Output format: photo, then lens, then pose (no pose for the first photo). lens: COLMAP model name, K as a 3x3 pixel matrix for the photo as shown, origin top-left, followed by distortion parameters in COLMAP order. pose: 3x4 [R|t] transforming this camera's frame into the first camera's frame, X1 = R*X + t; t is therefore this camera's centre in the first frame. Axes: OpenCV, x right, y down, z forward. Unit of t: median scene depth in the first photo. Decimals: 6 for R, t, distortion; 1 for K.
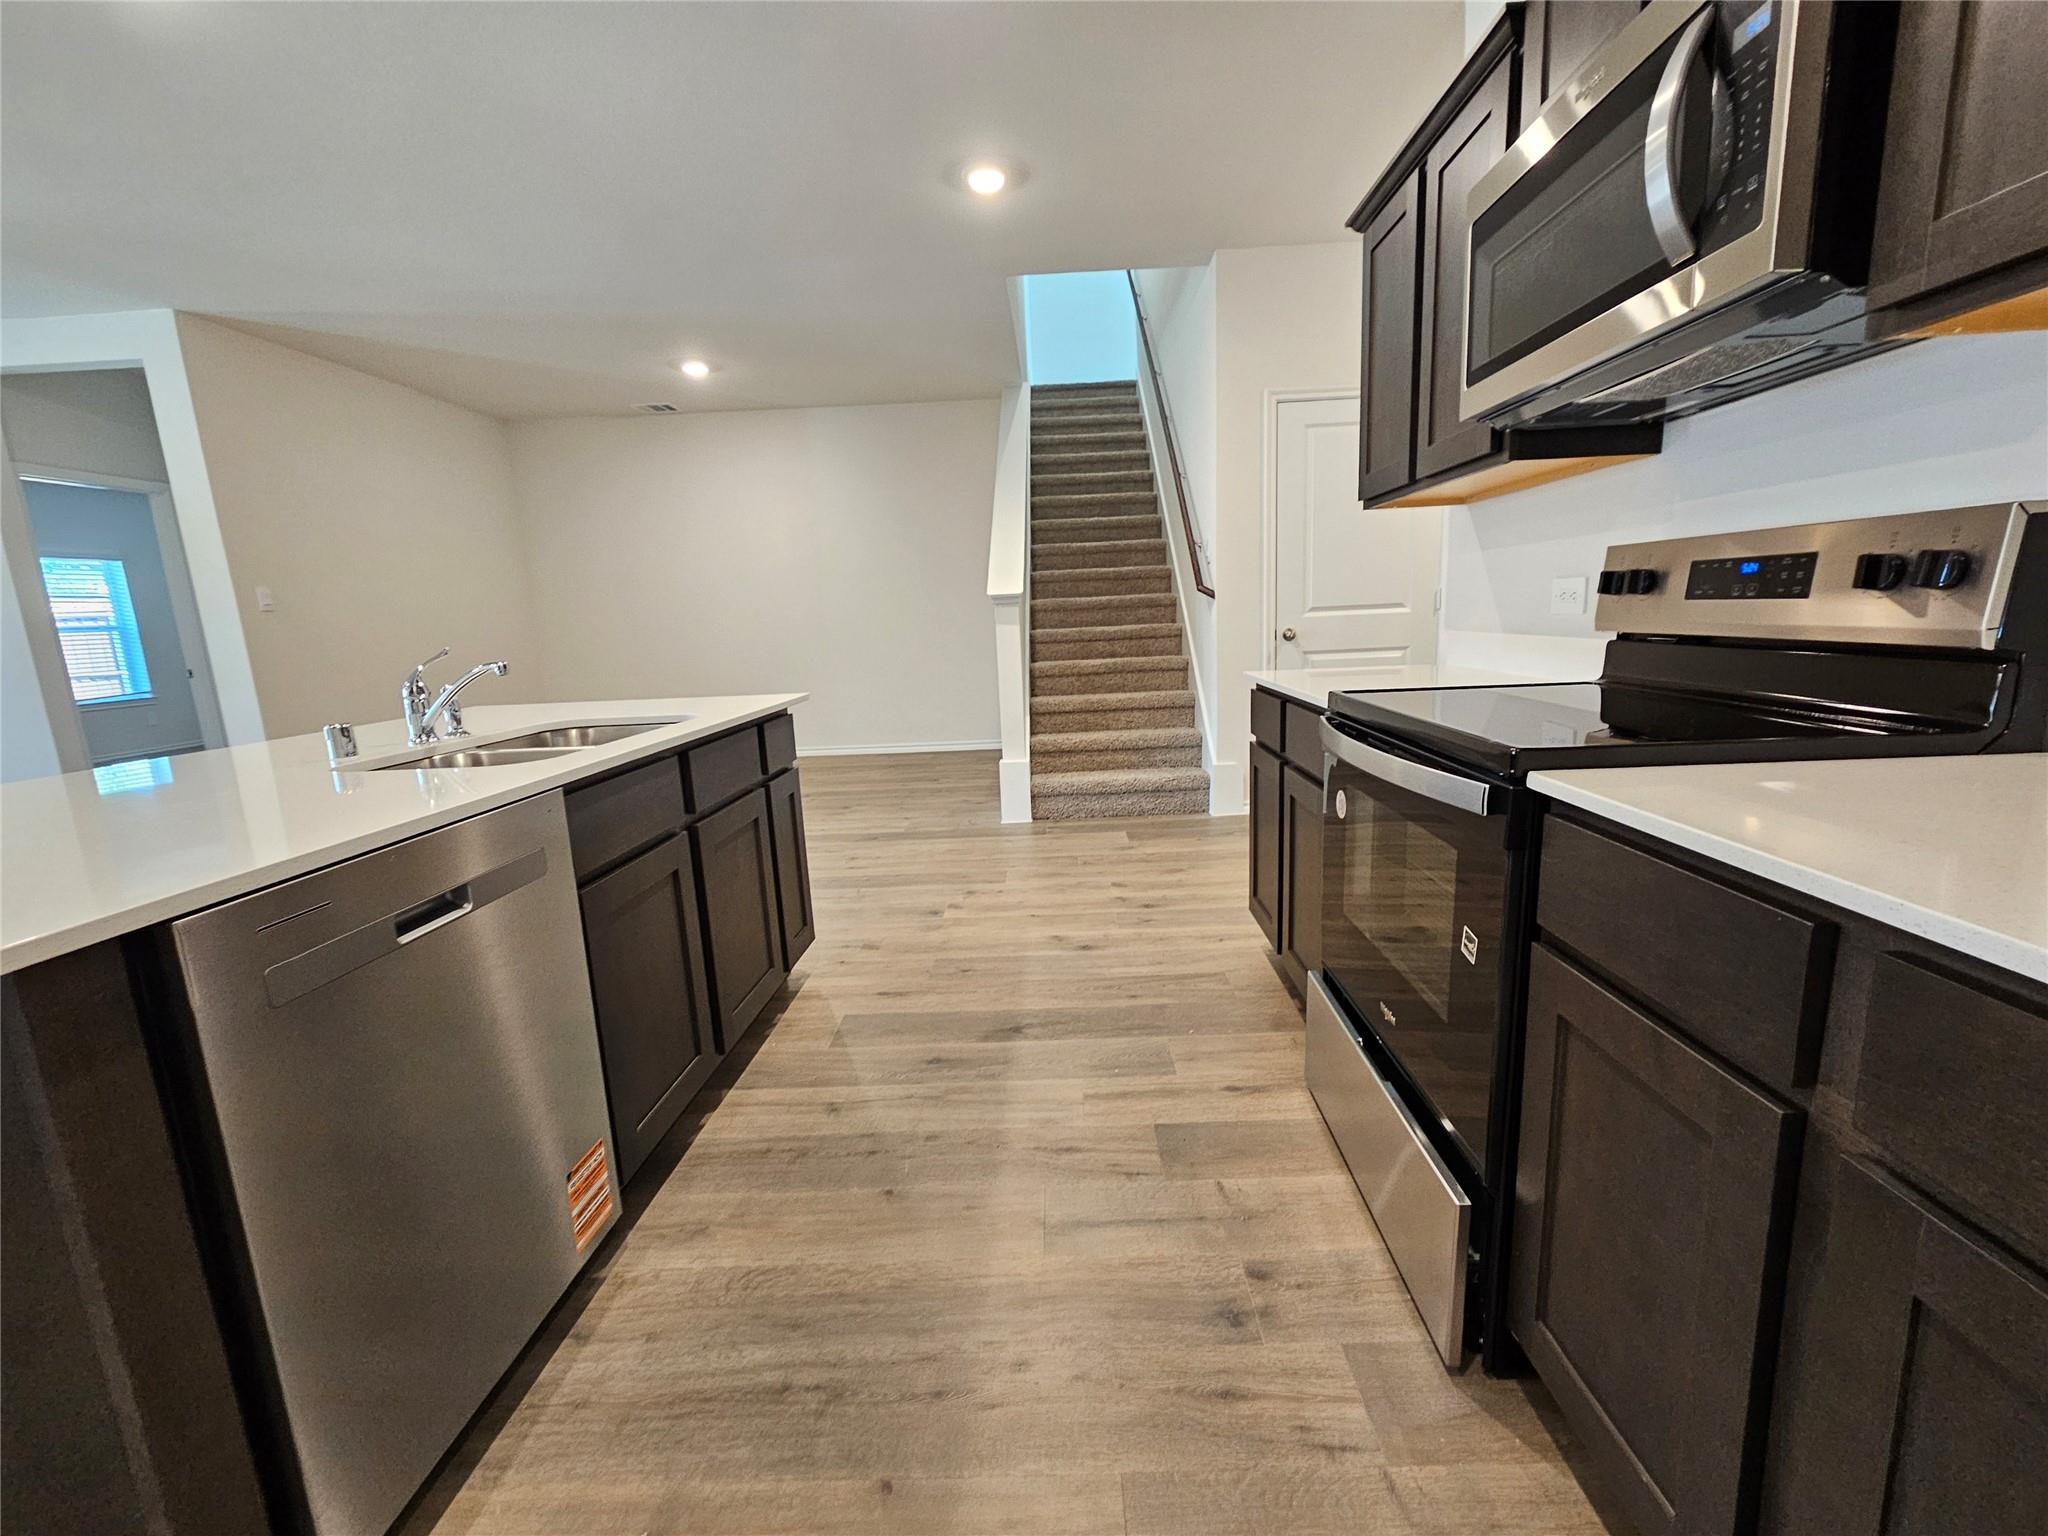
lens RADIAL K [[849.0, 0, 1044.2], [0, 849.0, 776.3], [0, 0, 1]] dist [-0.002048, 0.000750]
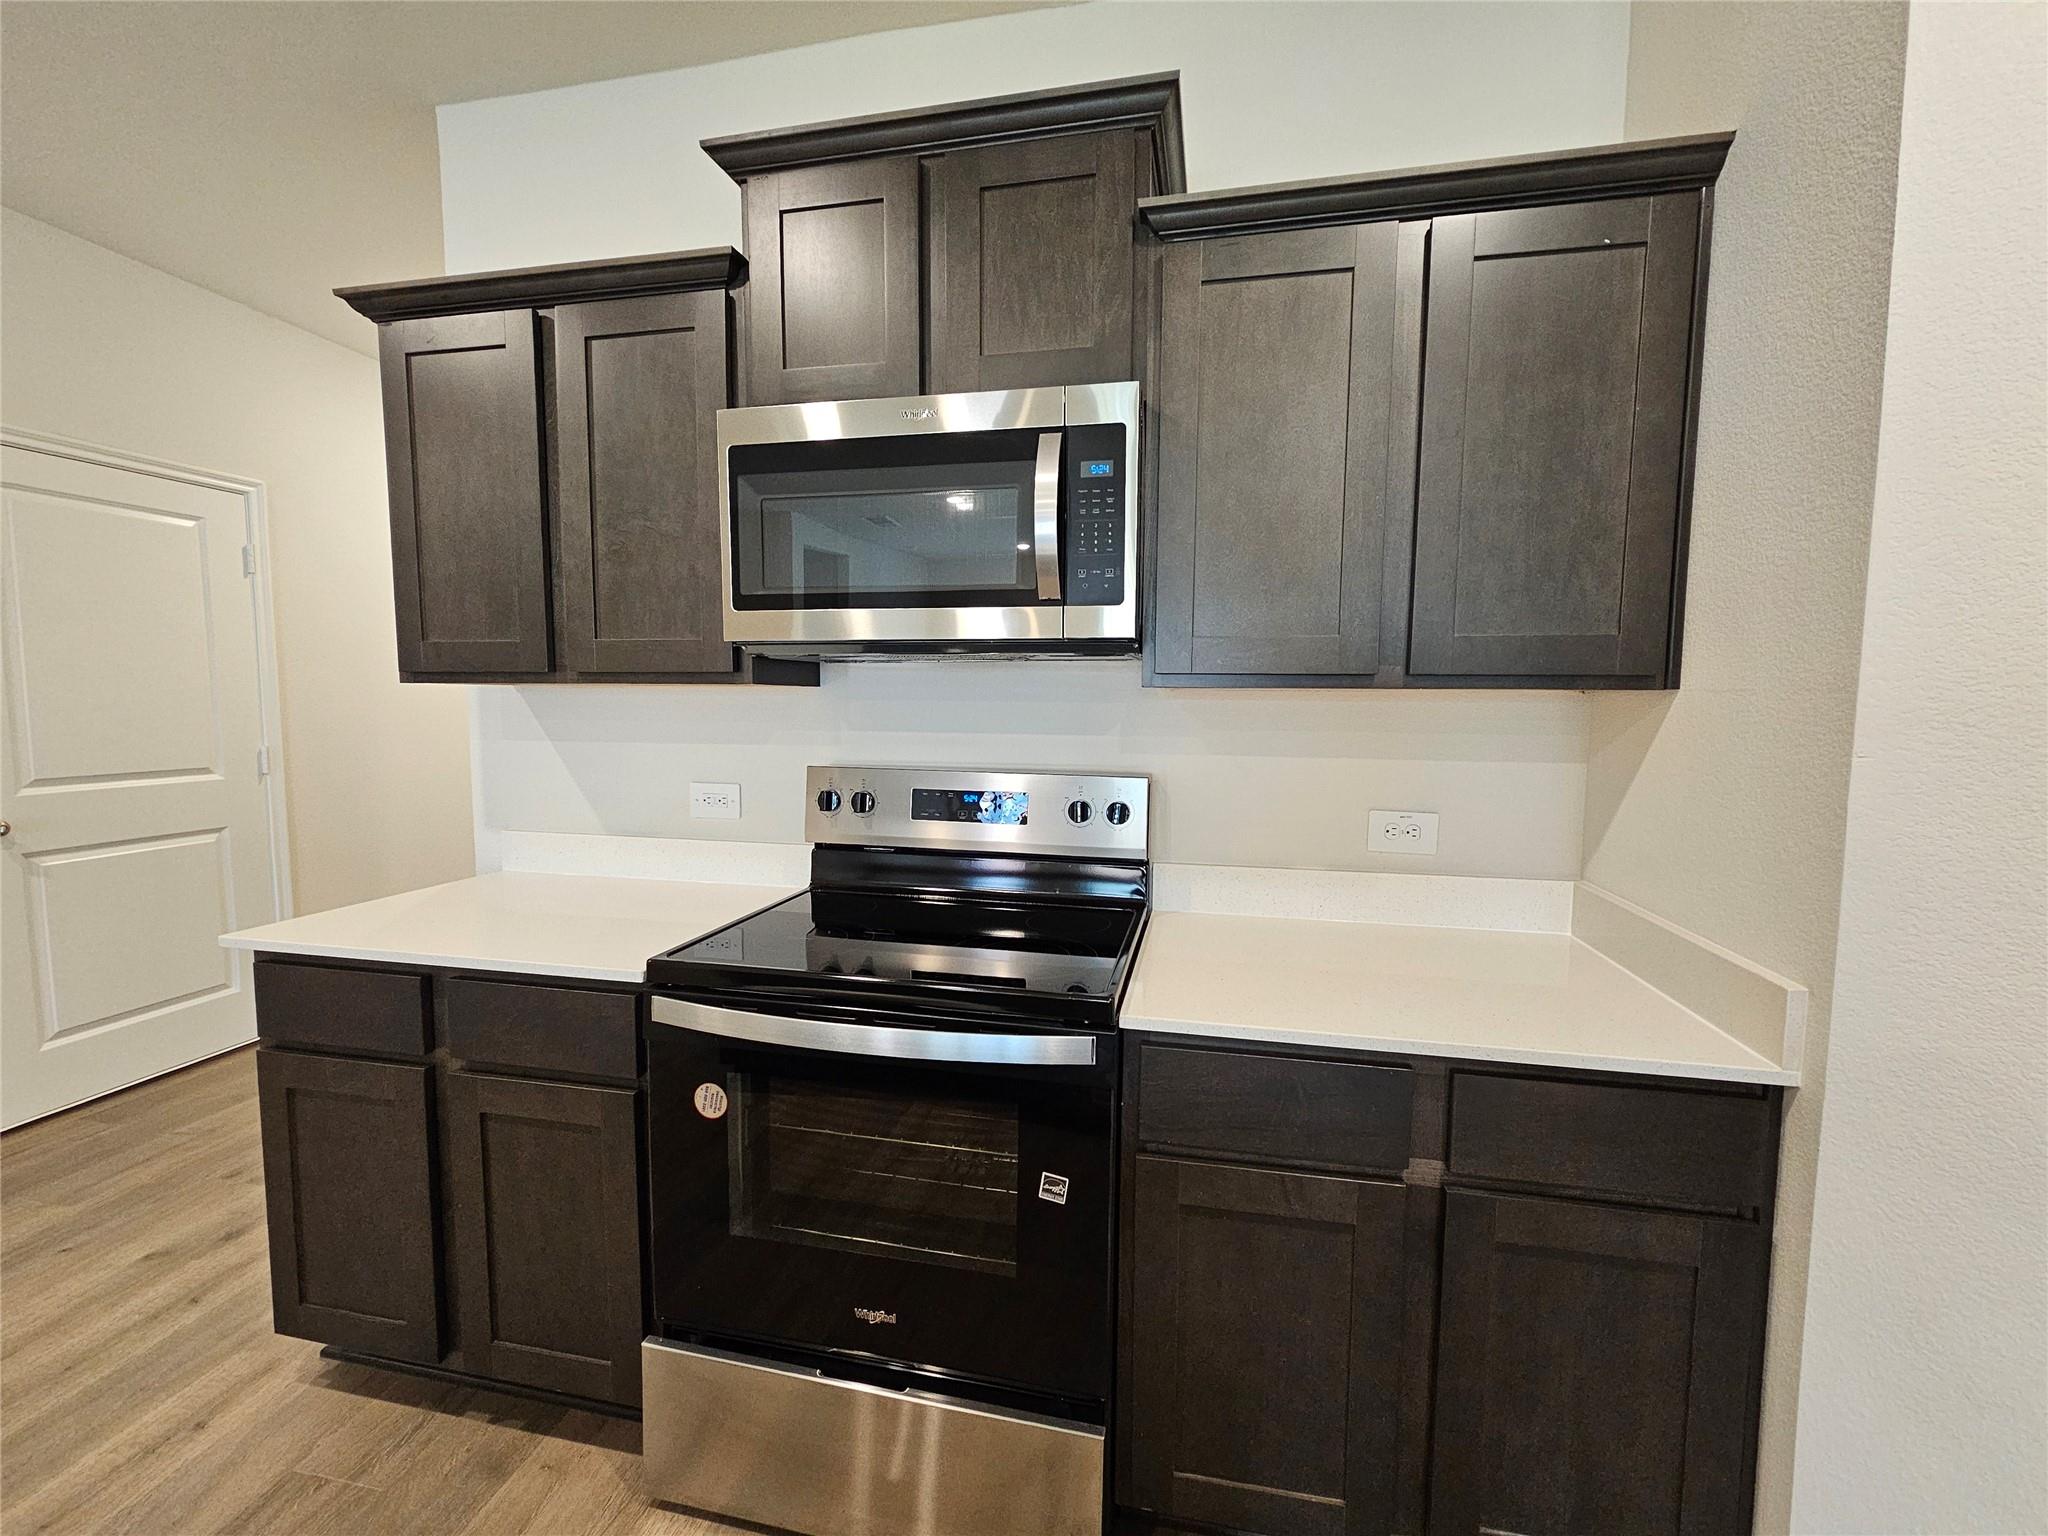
lens RADIAL K [[843.2, 0, 1039.9], [0, 843.2, 769.8], [0, 0, 1]] dist [-0.006453, 0.004449]
pose [[0.182240, -0.038581, 0.982497, -0.344604], [0.172187, 0.985041, 0.006743, -0.218869], [-0.968060, 0.167944, 0.186157, 0.499842]]
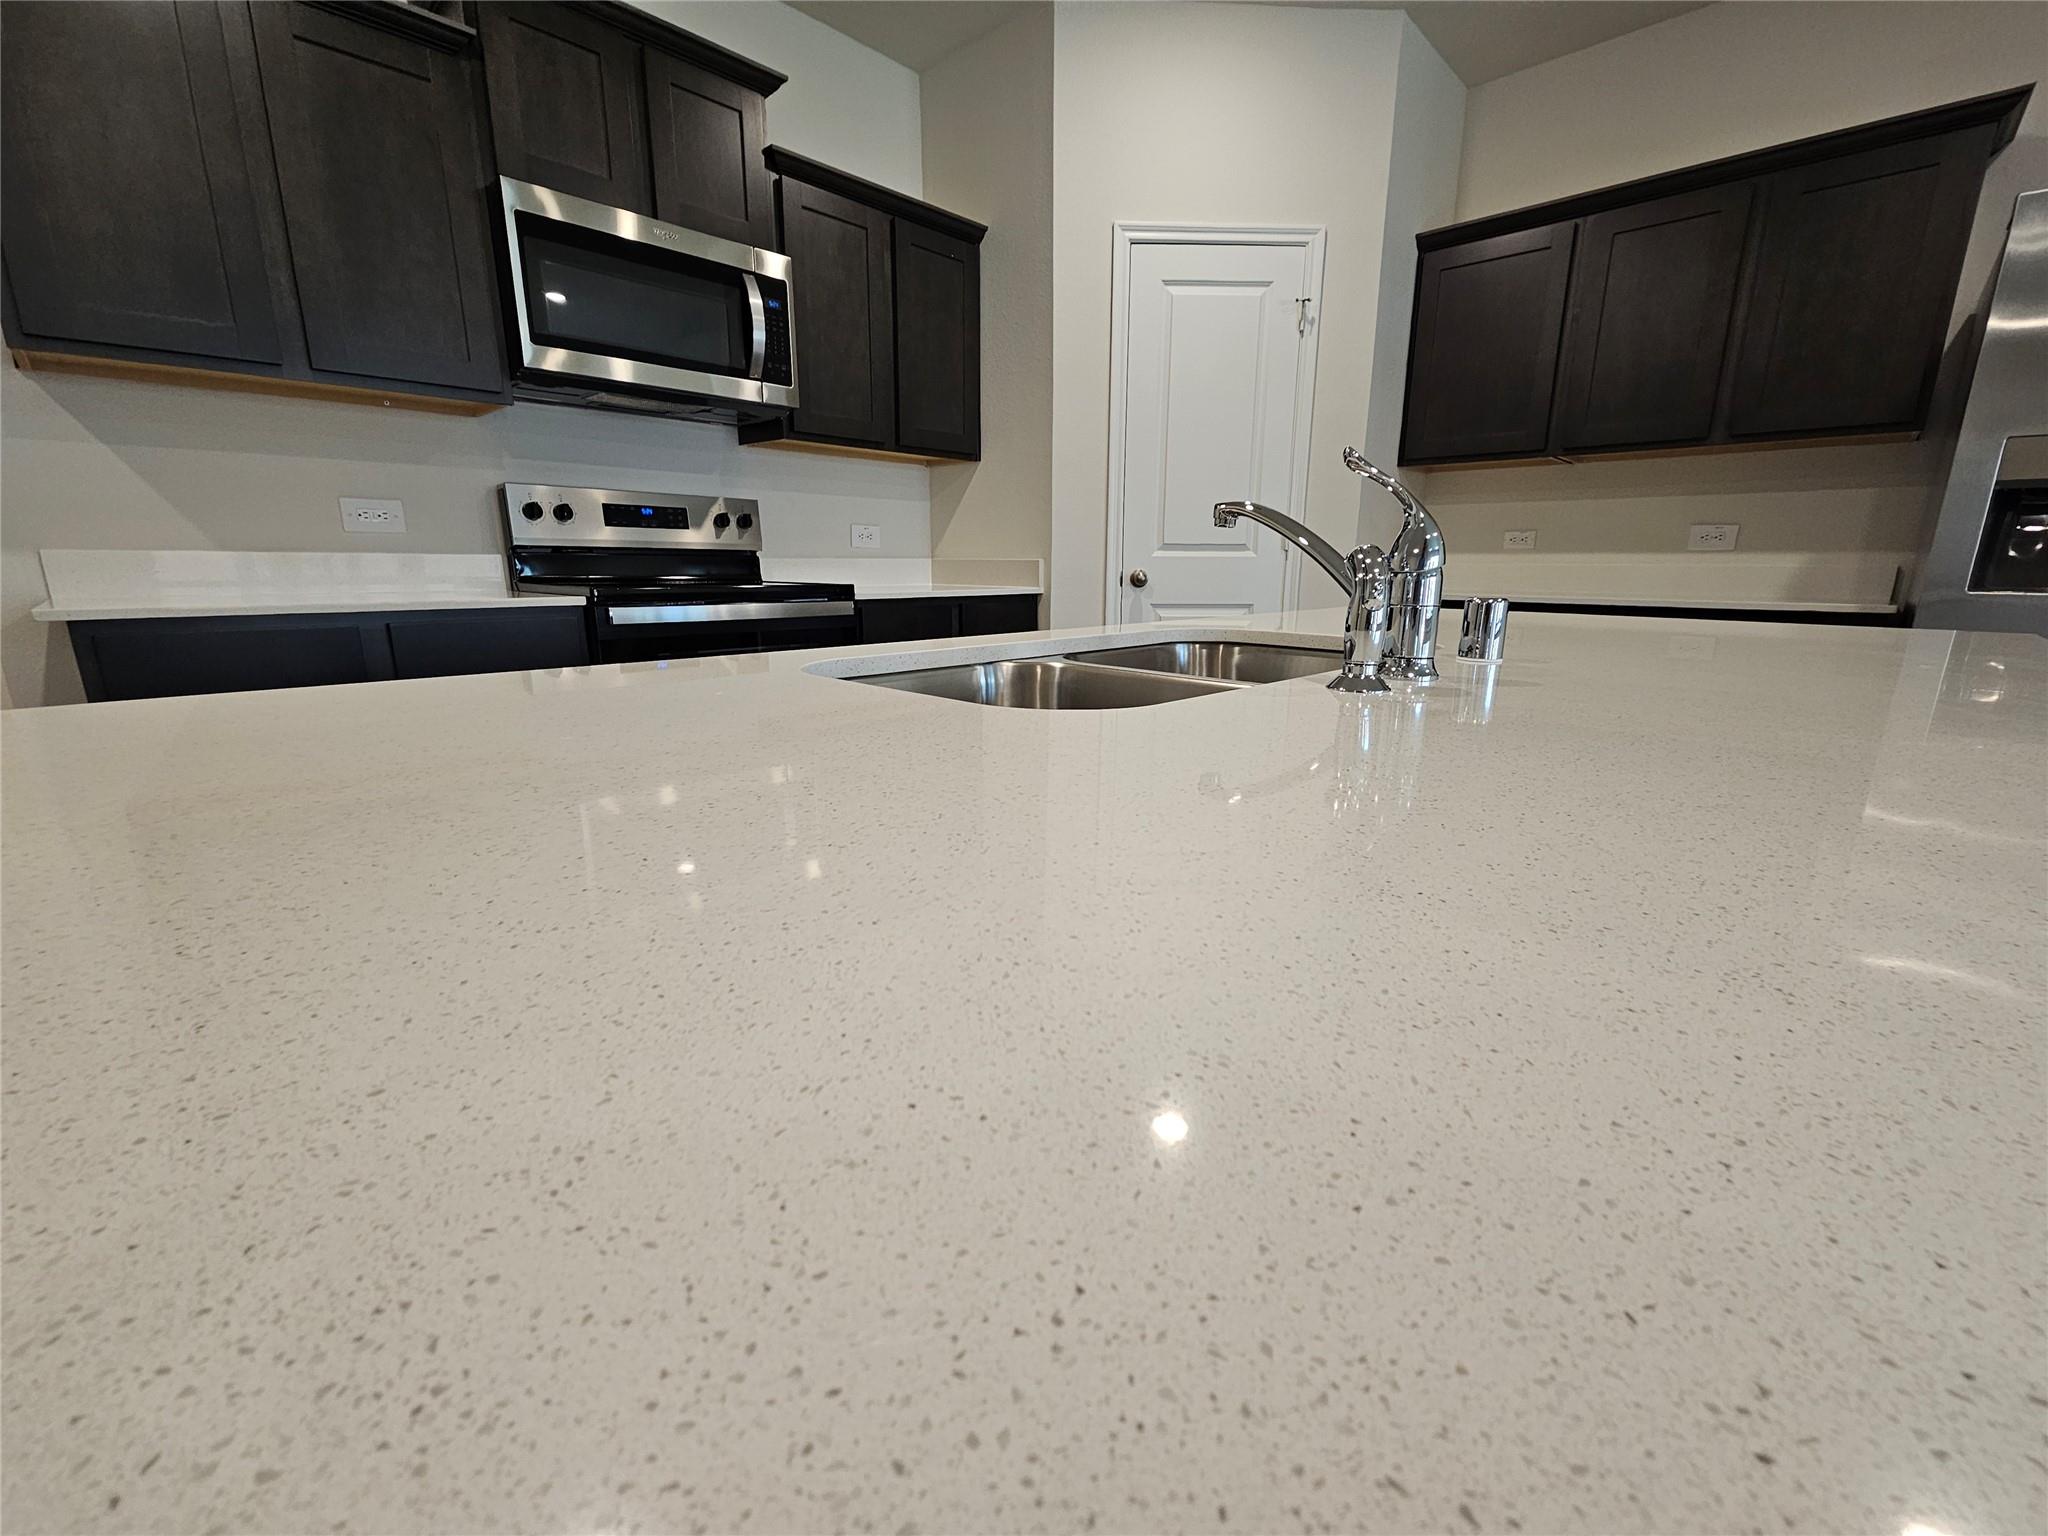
lens RADIAL K [[852.8, 0, 1031.1], [0, 852.8, 763.3], [0, 0, 1]] dist [-0.002004, 0.003503]
pose [[-0.732772, -0.118215, 0.670127, -0.922462], [0.154949, 0.929936, 0.333481, -0.174581], [-0.662598, 0.348201, -0.663114, 1.490338]]
